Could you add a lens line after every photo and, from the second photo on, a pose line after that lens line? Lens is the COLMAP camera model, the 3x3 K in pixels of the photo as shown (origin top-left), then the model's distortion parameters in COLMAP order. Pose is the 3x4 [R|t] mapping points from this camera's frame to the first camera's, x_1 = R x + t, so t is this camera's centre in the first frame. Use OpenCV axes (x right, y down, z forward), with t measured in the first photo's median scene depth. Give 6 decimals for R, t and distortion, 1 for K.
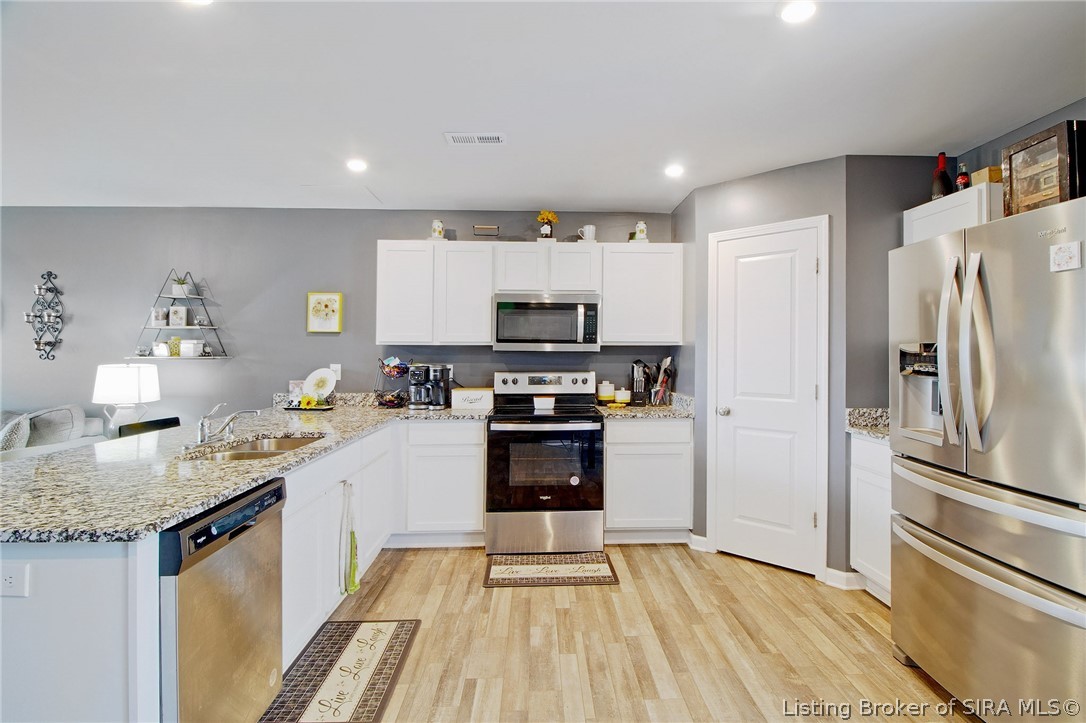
lens RADIAL K [[514.2, 0, 549.9], [0, 514.2, 341.8], [0, 0, 1]] dist [-0.000907, -0.001225]
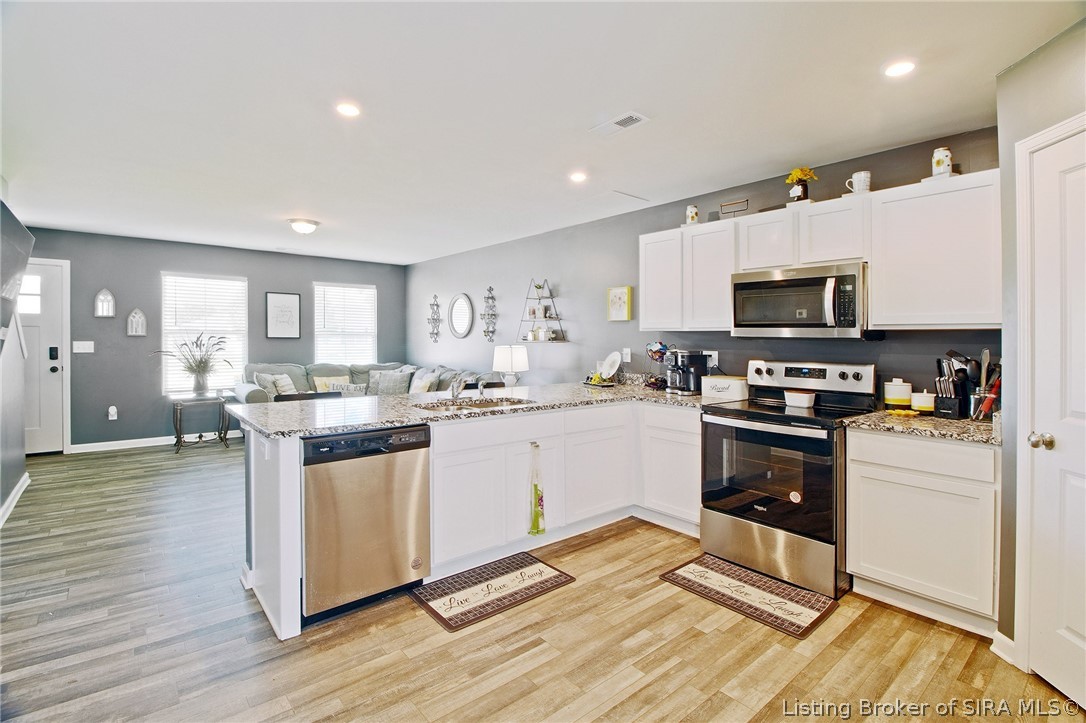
lens RADIAL K [[487.5, 0, 569.1], [0, 487.5, 335.0], [0, 0, 1]] dist [-0.013588, -0.000818]
pose [[0.649123, -0.000434, -0.760684, 0.363332], [0.008530, 0.999941, 0.006709, 0.006259], [0.760636, -0.010844, 0.649088, 0.215274]]
